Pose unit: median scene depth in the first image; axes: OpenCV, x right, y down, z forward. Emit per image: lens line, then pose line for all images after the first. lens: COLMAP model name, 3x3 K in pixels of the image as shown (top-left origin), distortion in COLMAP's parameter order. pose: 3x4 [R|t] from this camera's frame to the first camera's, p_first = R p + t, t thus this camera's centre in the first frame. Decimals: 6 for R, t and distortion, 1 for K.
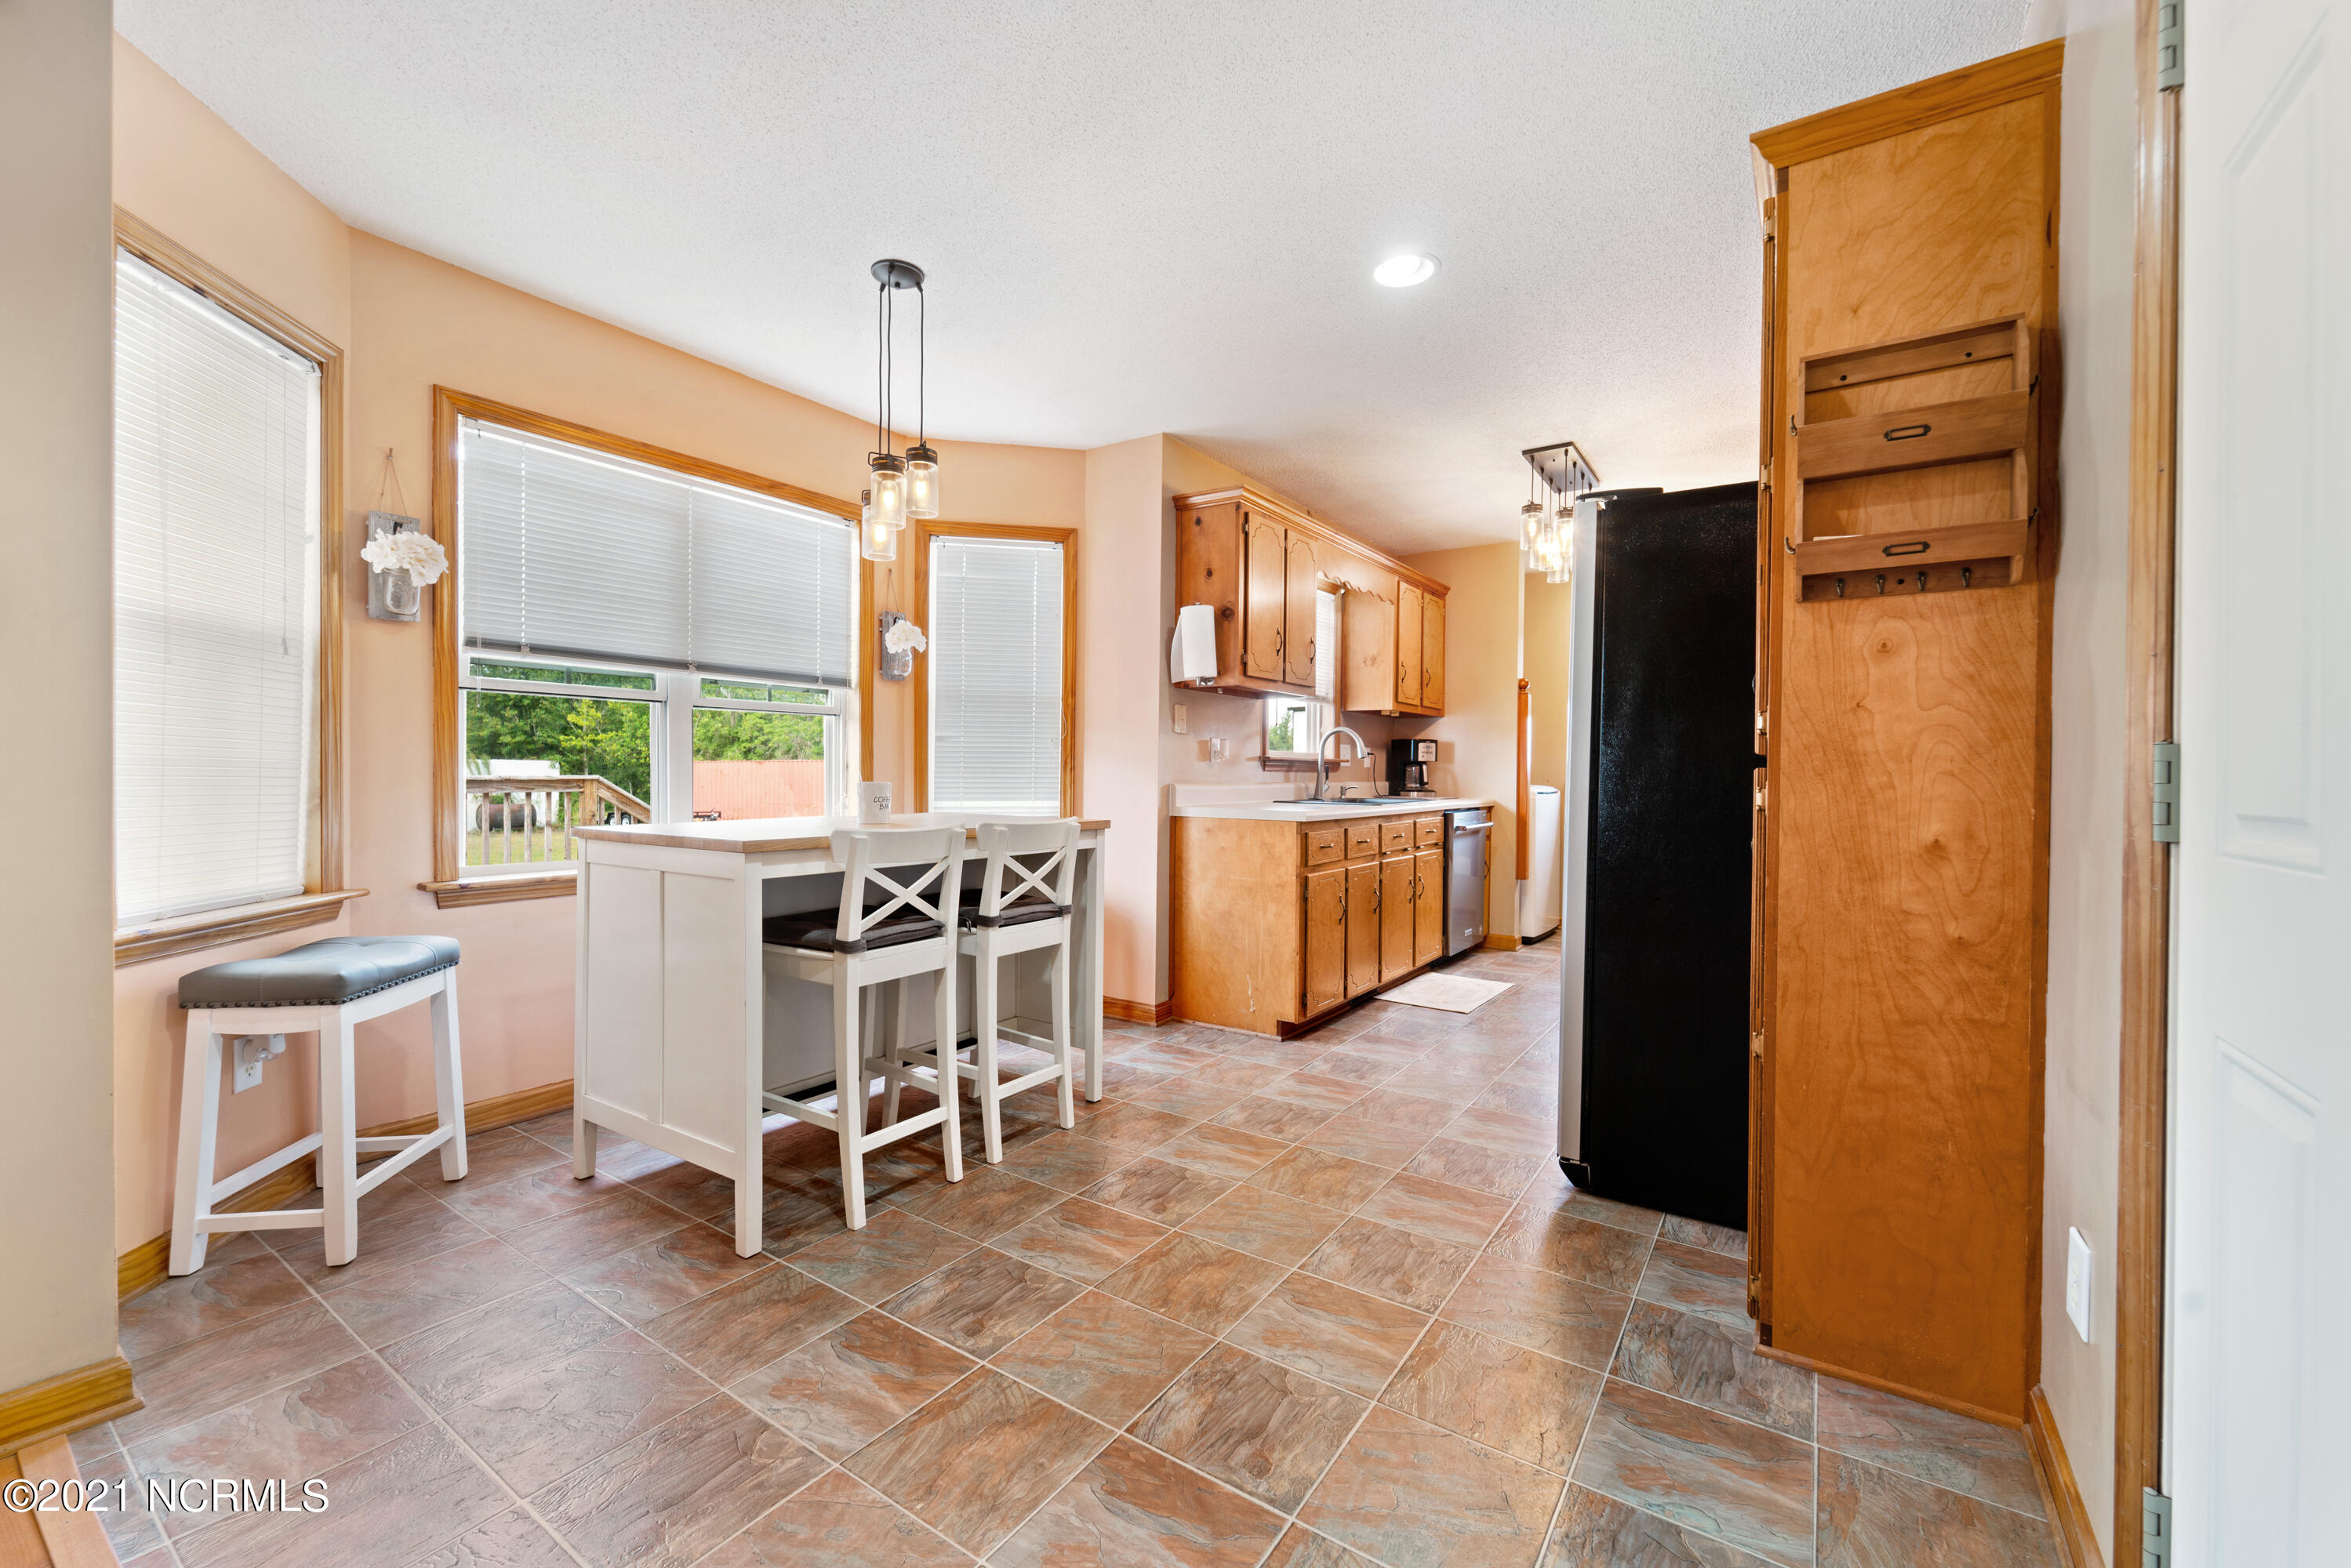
lens RADIAL K [[965.3, 0, 1165.0], [0, 965.3, 782.7], [0, 0, 1]] dist [0.002673, -0.002441]
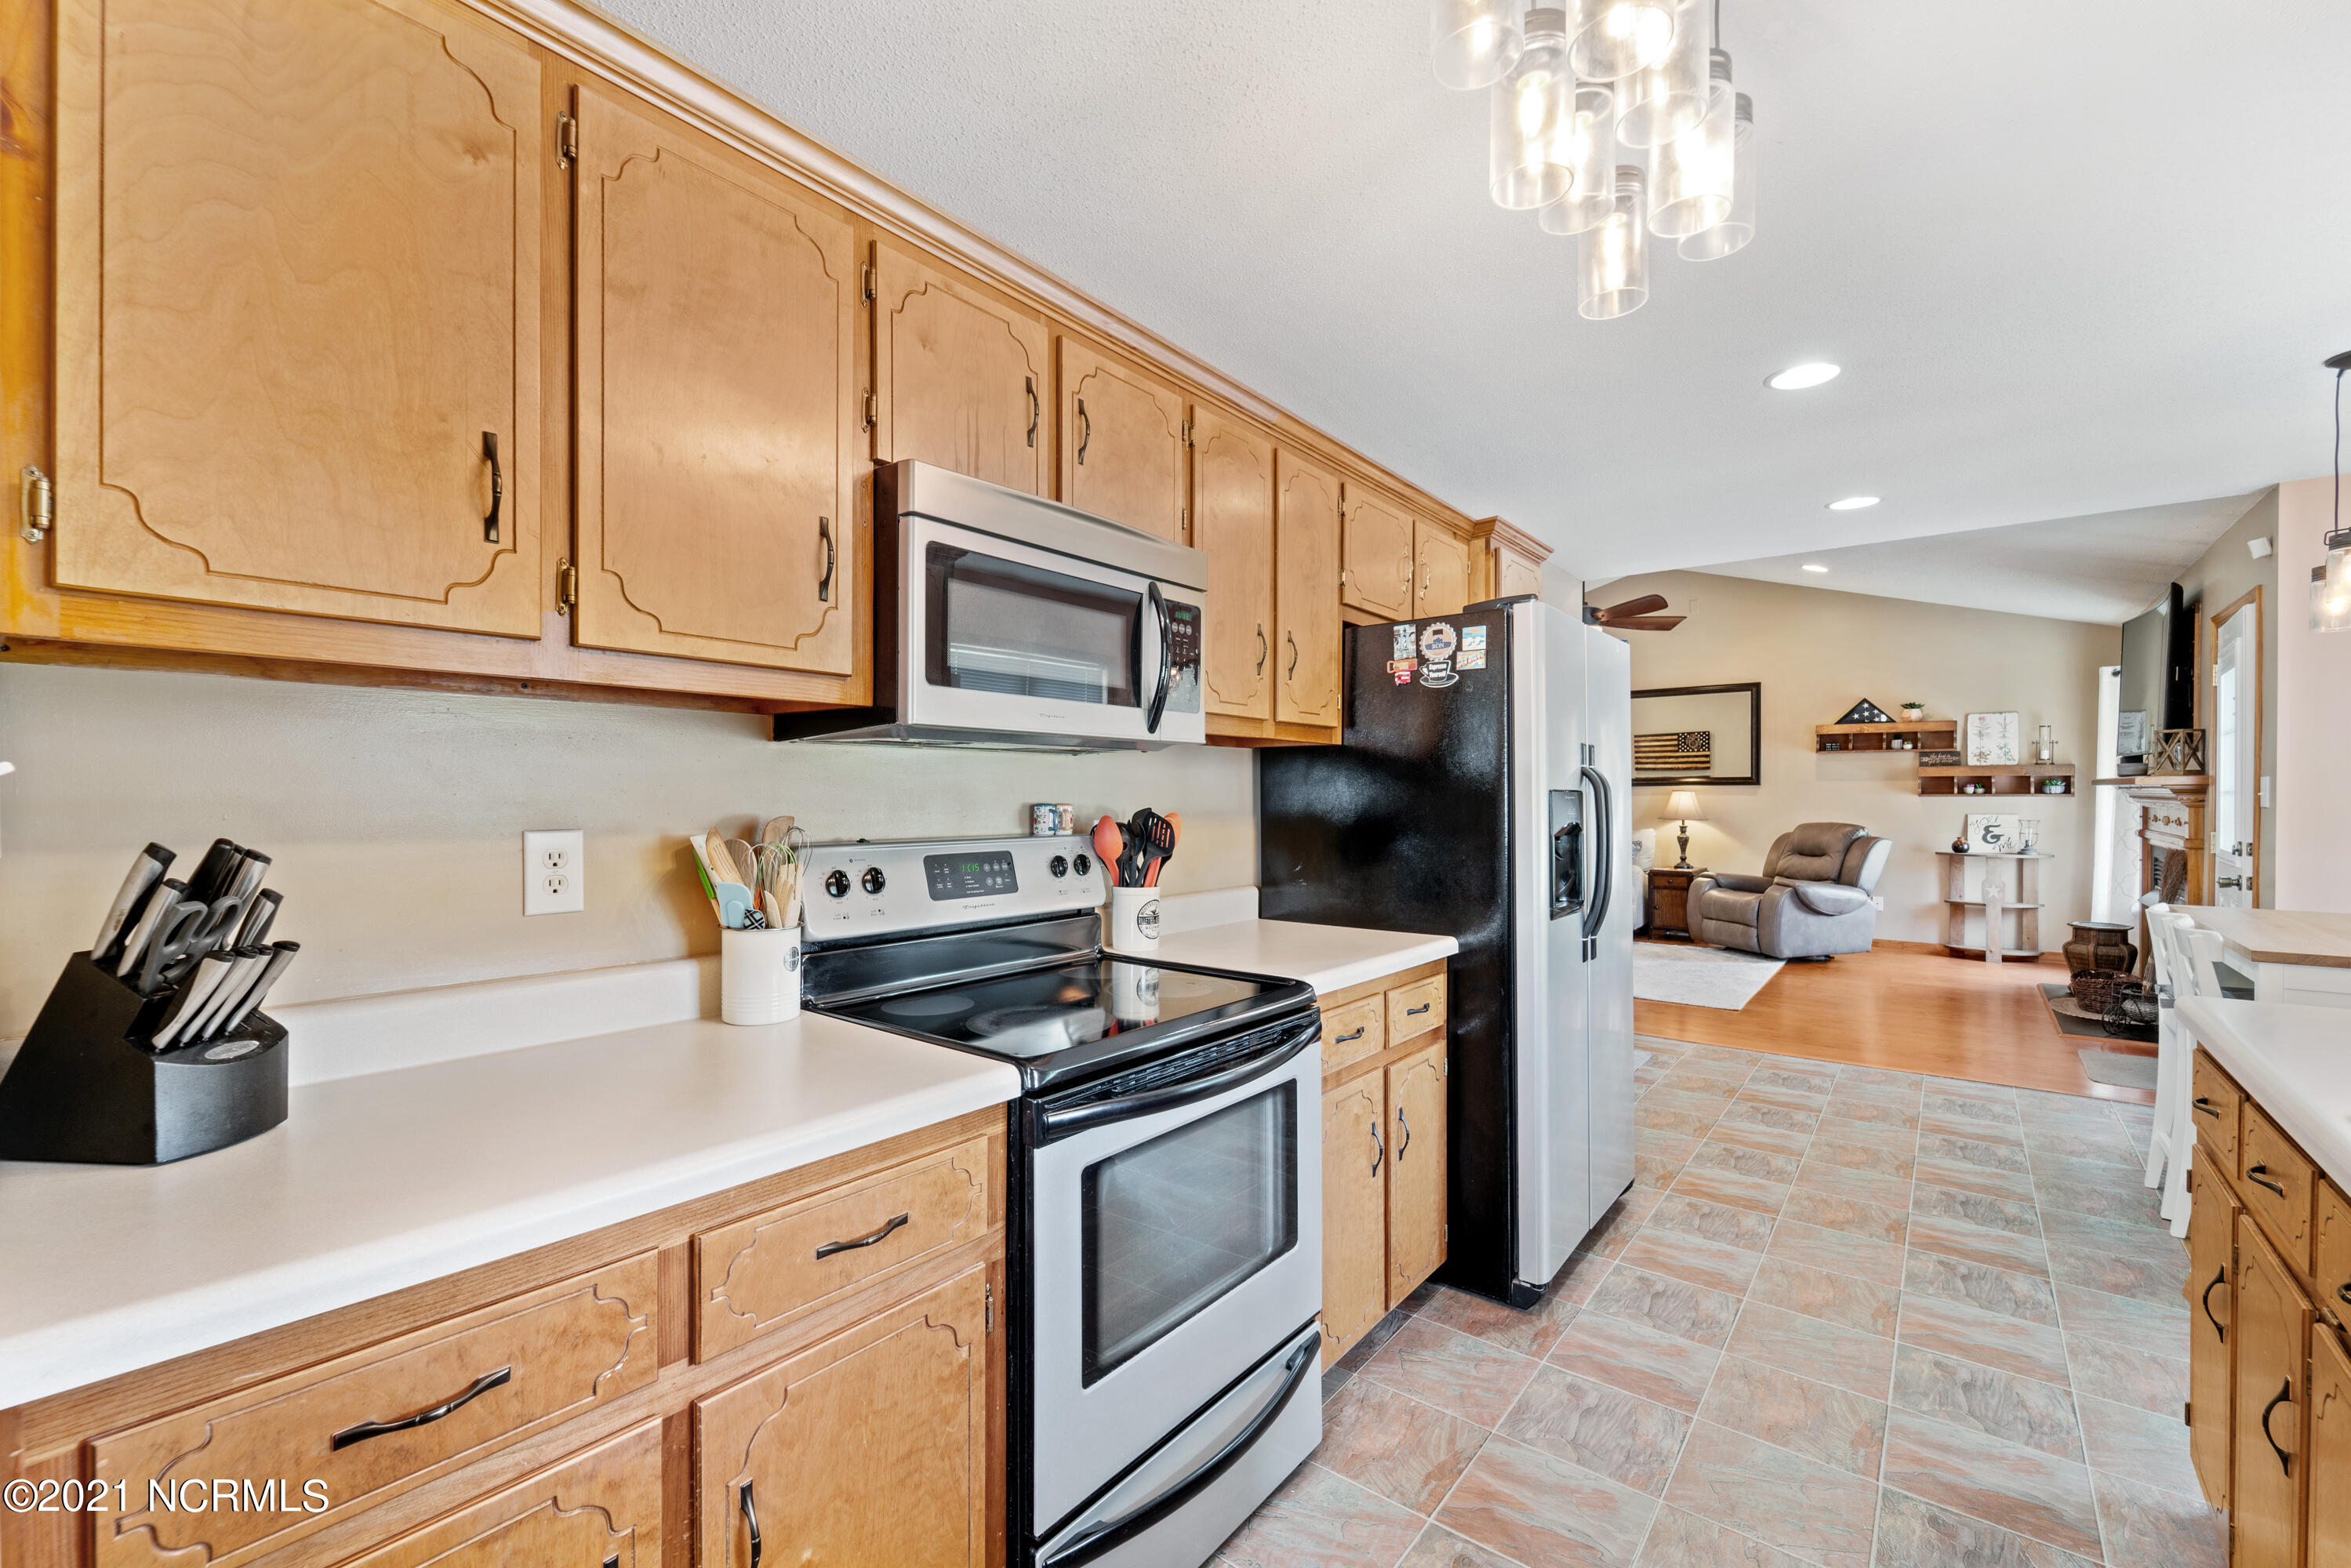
lens RADIAL K [[965.3, 0, 1169.1], [0, 965.3, 797.9], [0, 0, 1]] dist [0.002673, -0.002441]
pose [[-0.996756, -0.009129, 0.079960, 0.561605], [-0.008065, 0.999875, 0.013625, -0.064893], [-0.080074, 0.012936, -0.996705, 1.410055]]
